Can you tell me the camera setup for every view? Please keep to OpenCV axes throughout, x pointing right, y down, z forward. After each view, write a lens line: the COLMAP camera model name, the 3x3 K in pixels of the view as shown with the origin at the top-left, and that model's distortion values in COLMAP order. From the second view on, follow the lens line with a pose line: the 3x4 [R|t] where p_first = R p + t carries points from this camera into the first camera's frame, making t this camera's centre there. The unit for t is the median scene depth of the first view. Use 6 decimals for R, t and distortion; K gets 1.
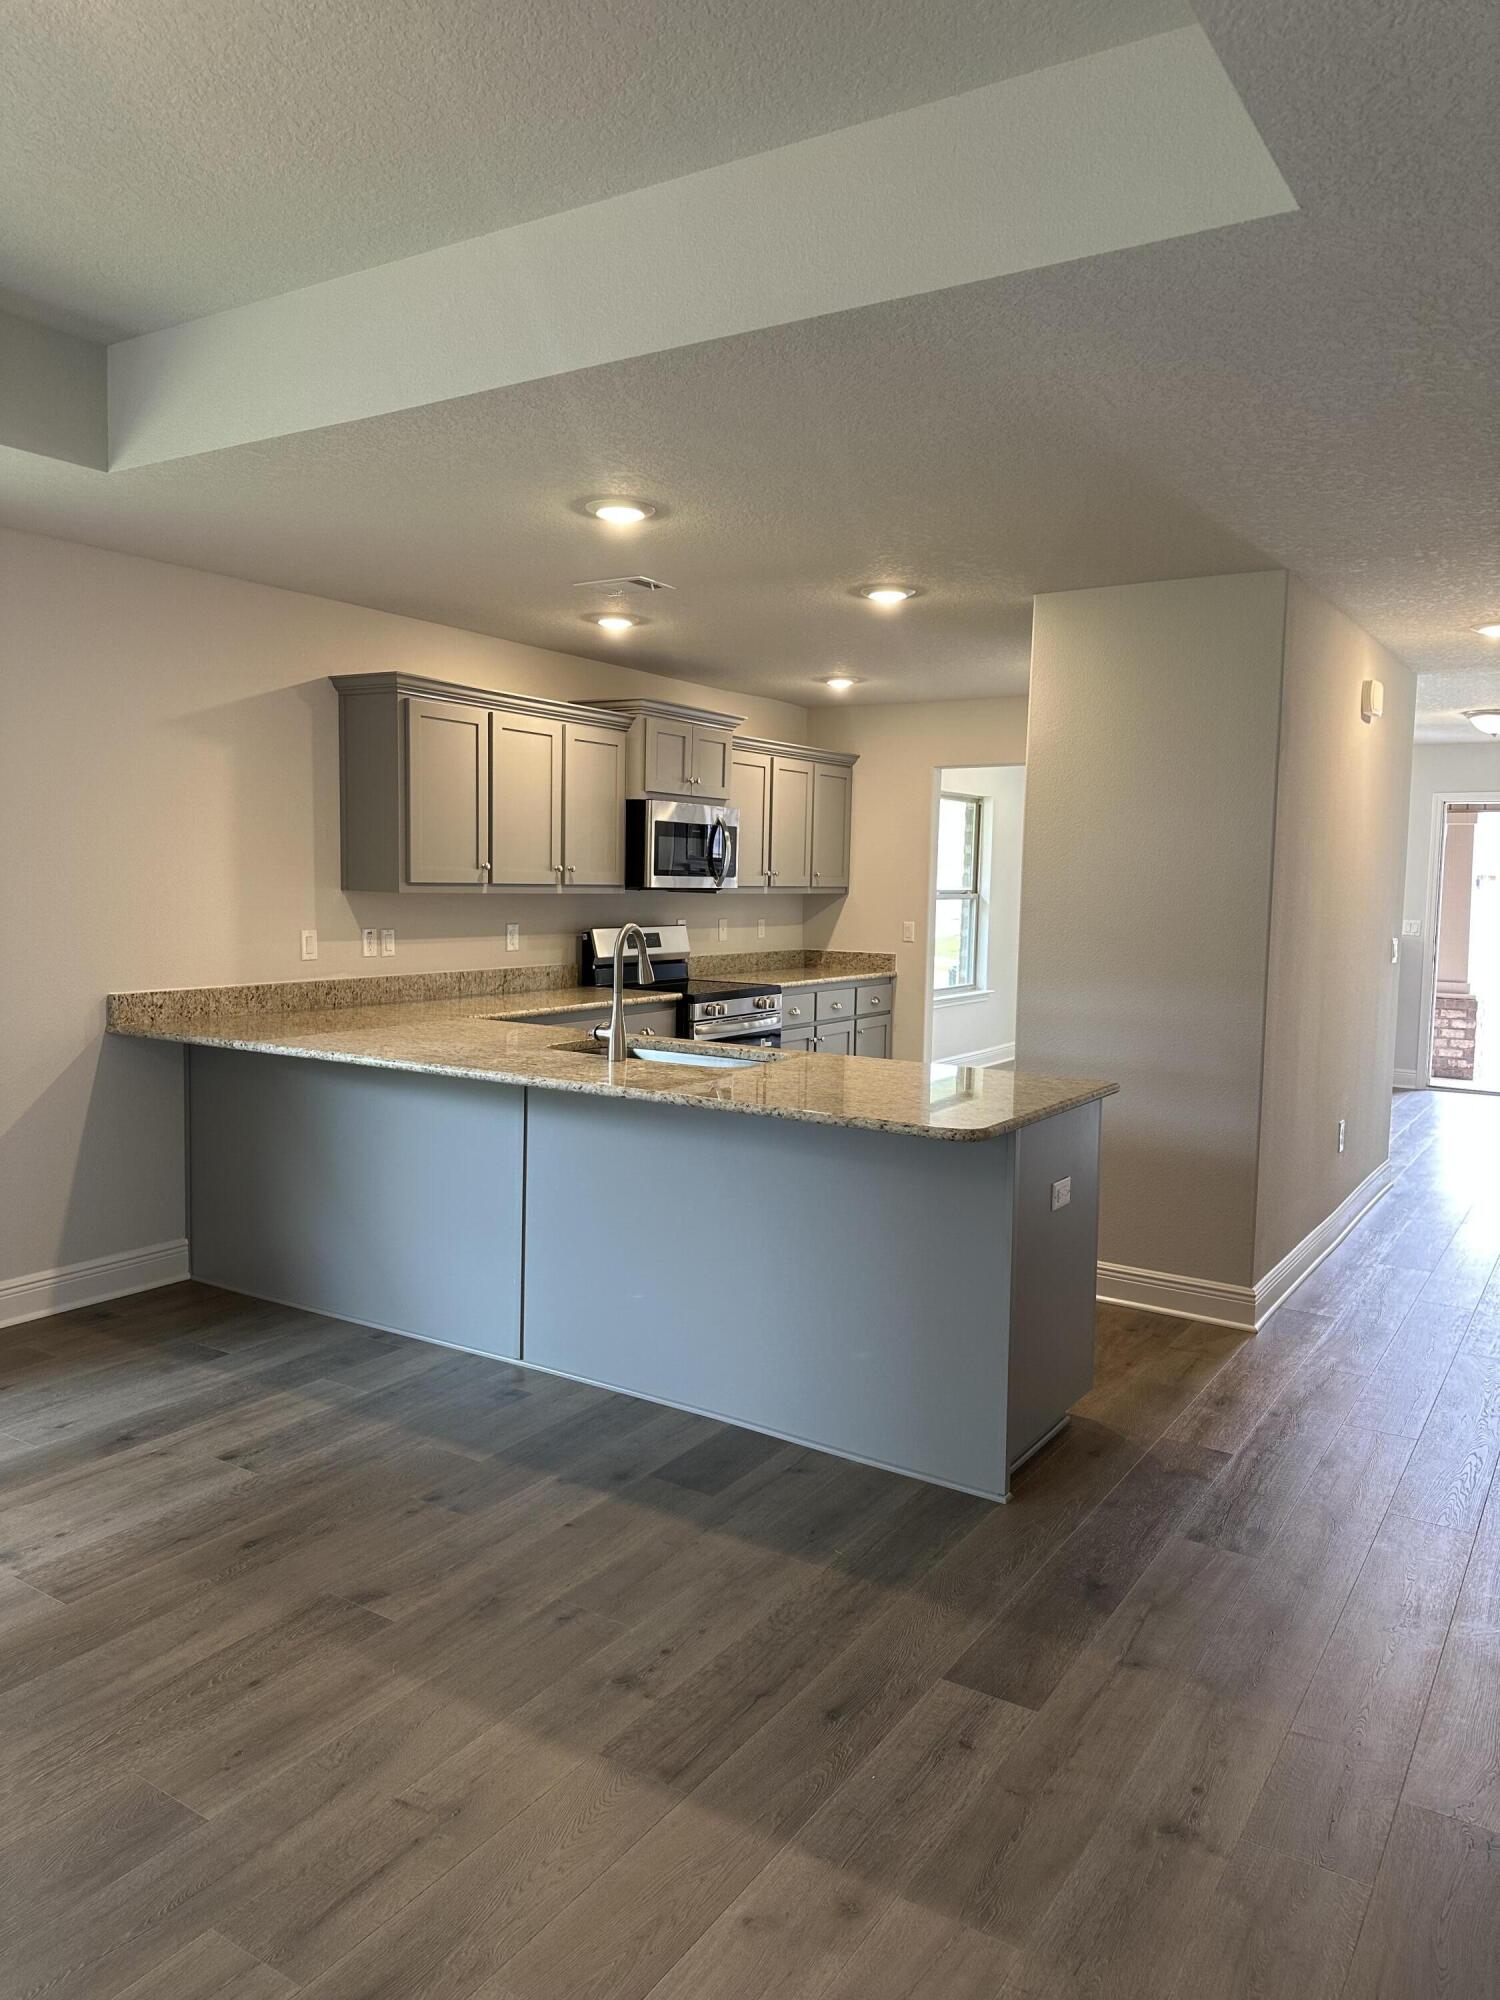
lens RADIAL K [[1408.2, 0, 755.3], [0, 1408.2, 958.9], [0, 0, 1]] dist [0.065264, -0.070301]
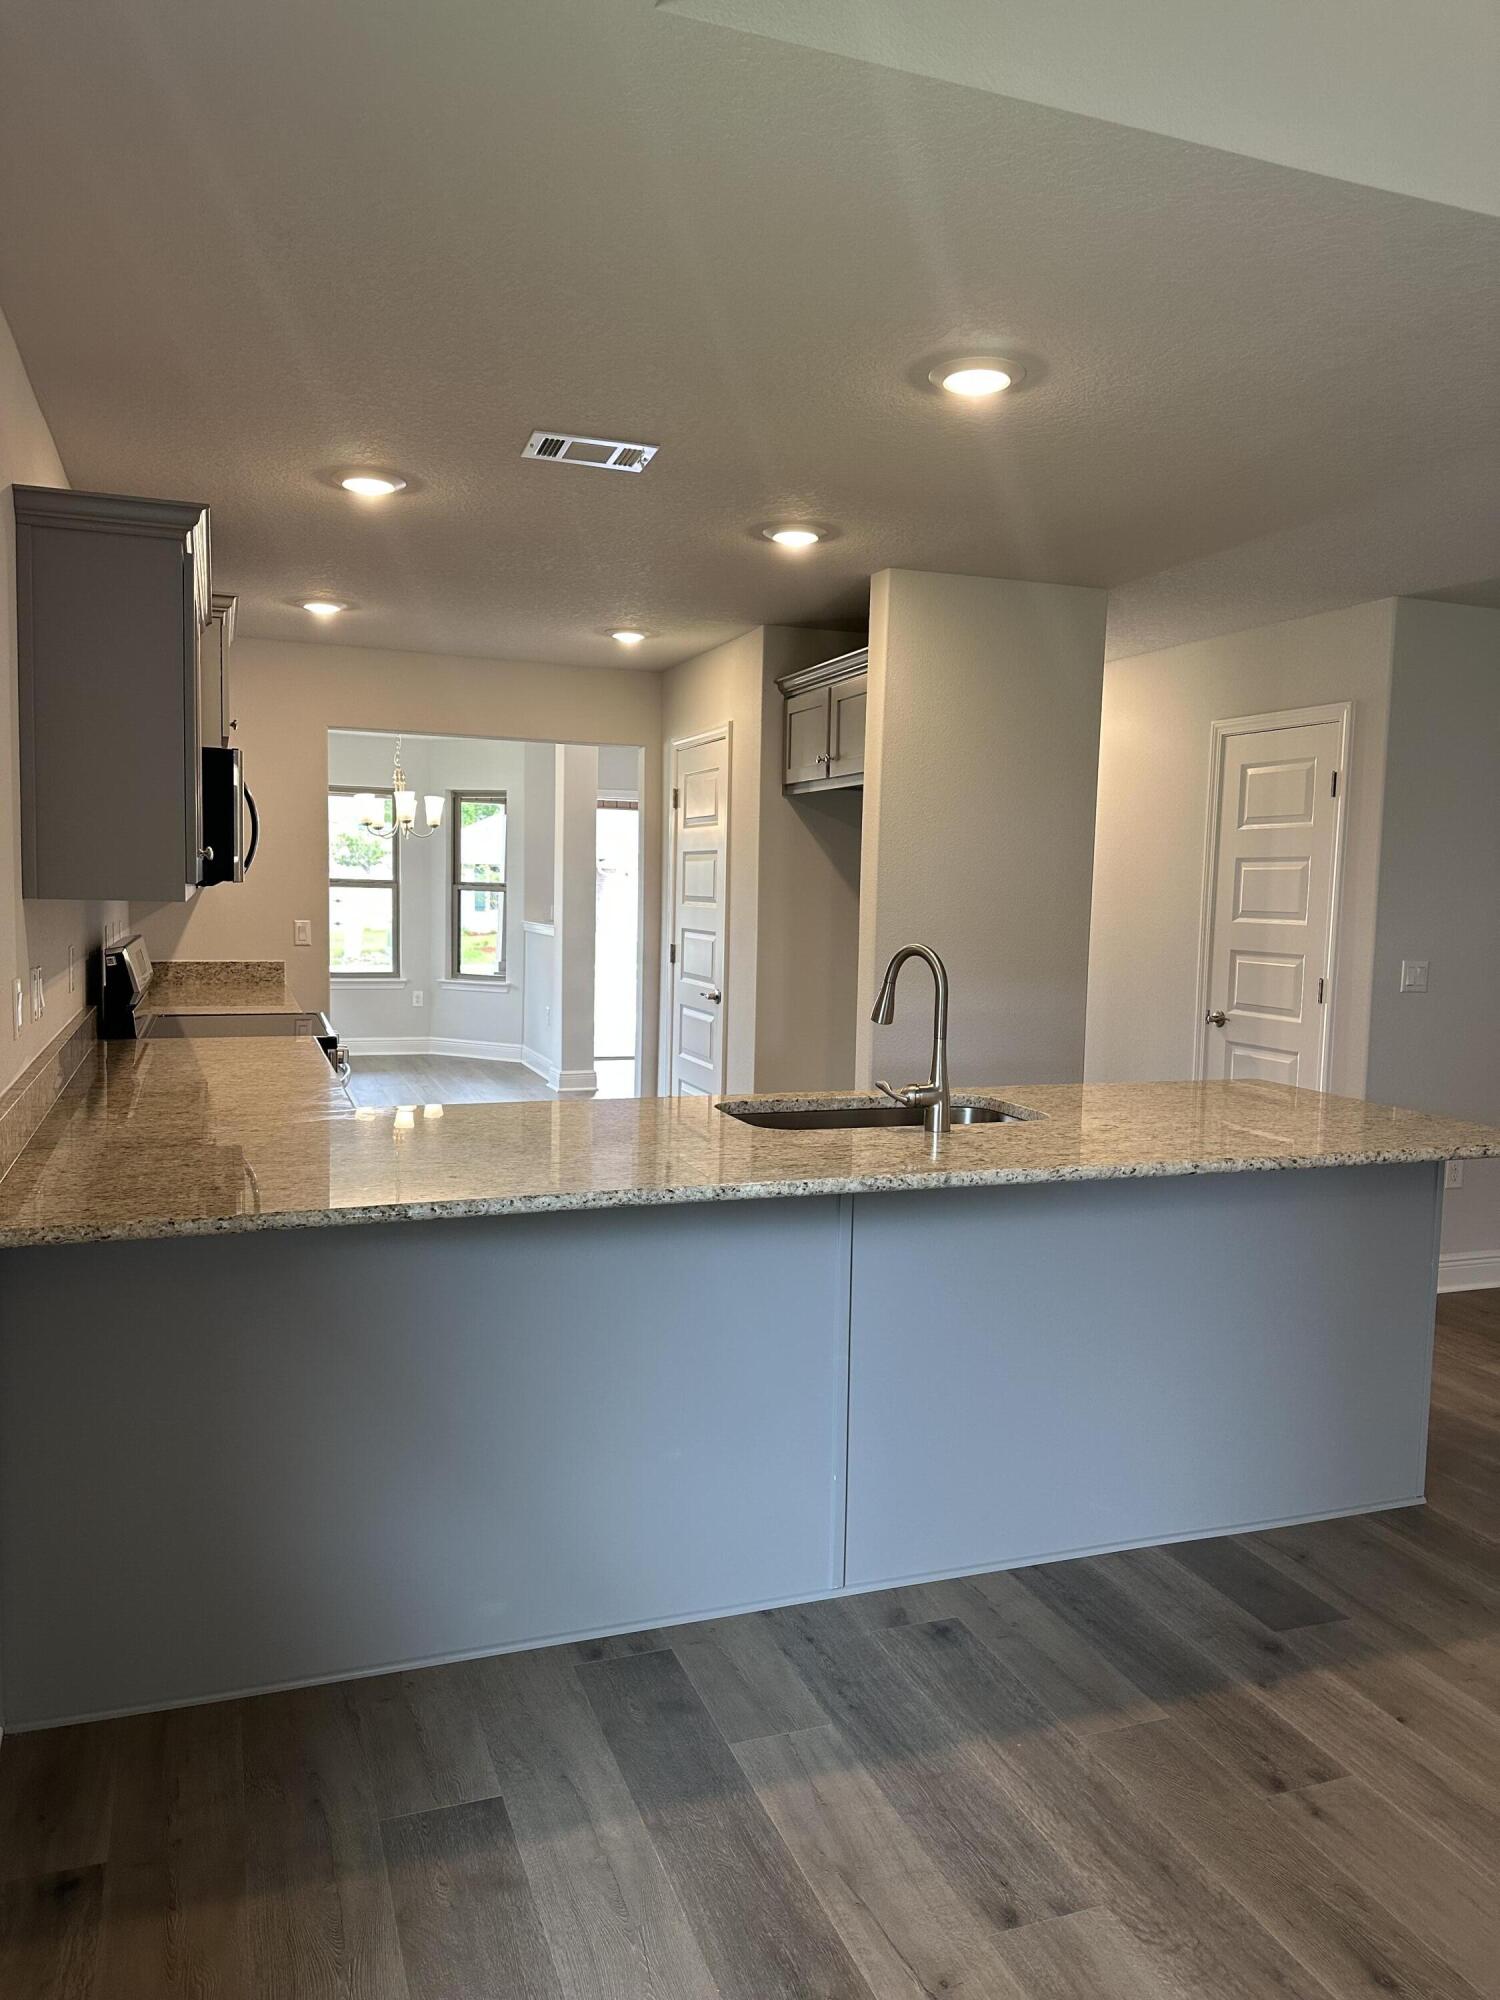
lens RADIAL K [[1407.9, 0, 750.0], [0, 1407.9, 1000.0], [0, 0, 1]] dist [-0.003483, -0.001287]
pose [[0.601631, -0.069564, 0.795739, -0.544044], [0.032858, 0.997513, 0.062361, -0.033289], [-0.798098, -0.011372, 0.602420, 0.479567]]
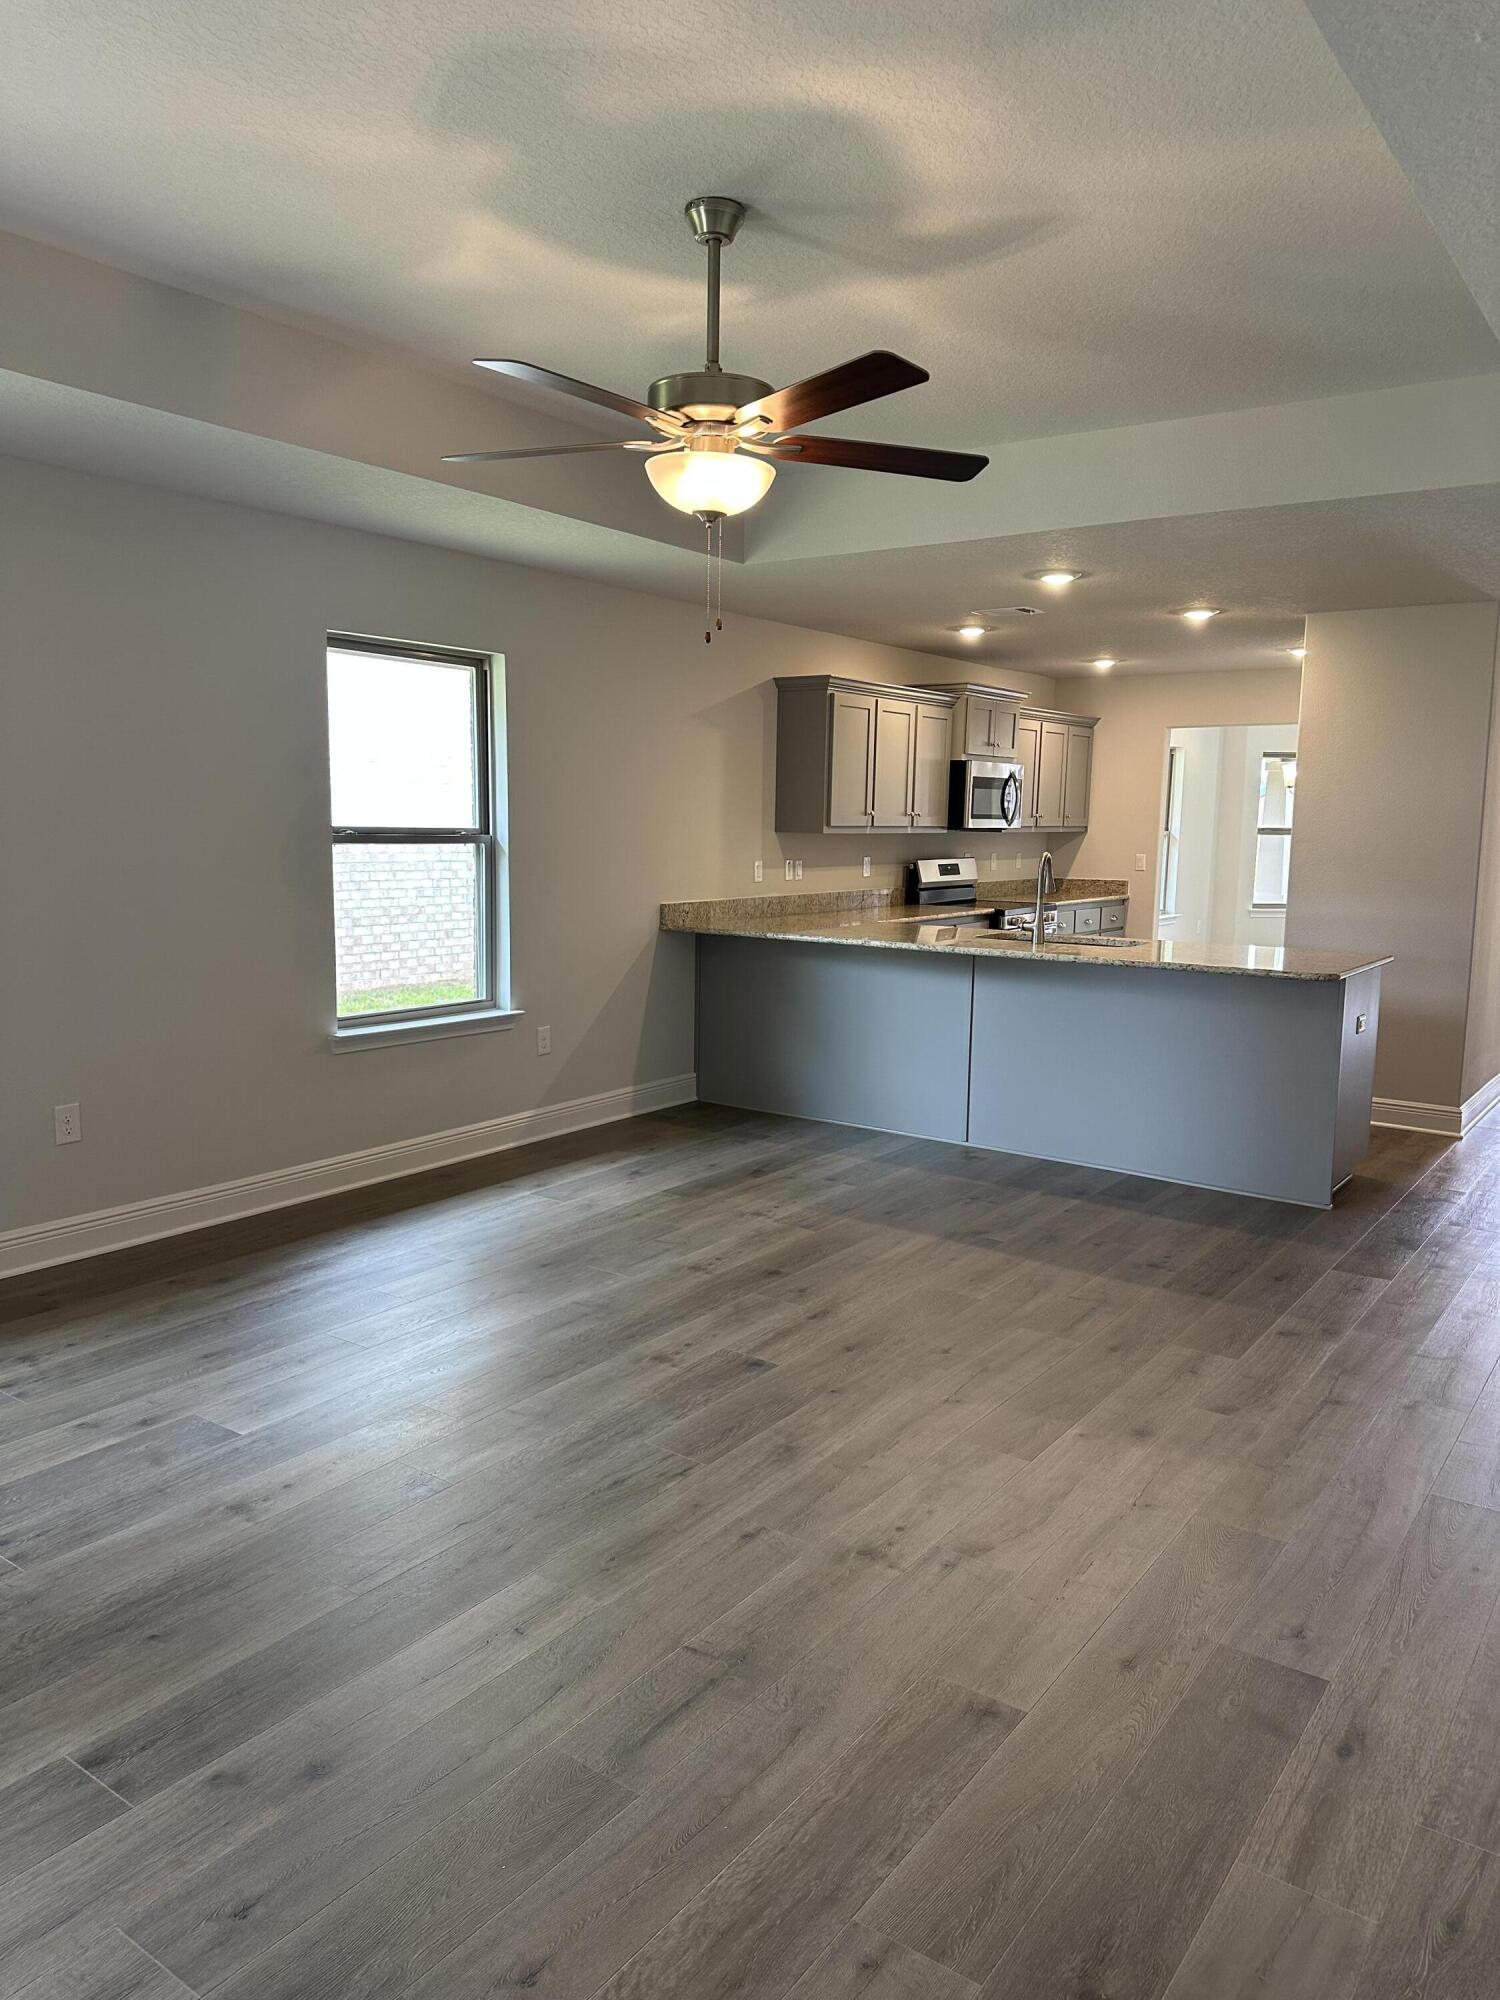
lens RADIAL K [[1394.8, 0, 707.4], [0, 1394.8, 1001.4], [0, 0, 1]] dist [0.043298, -0.127280]
pose [[0.996255, 0.002423, -0.086432, -0.239418], [0.003846, 0.997376, 0.072290, 0.017963], [0.086381, -0.072352, 0.993632, -0.381390]]
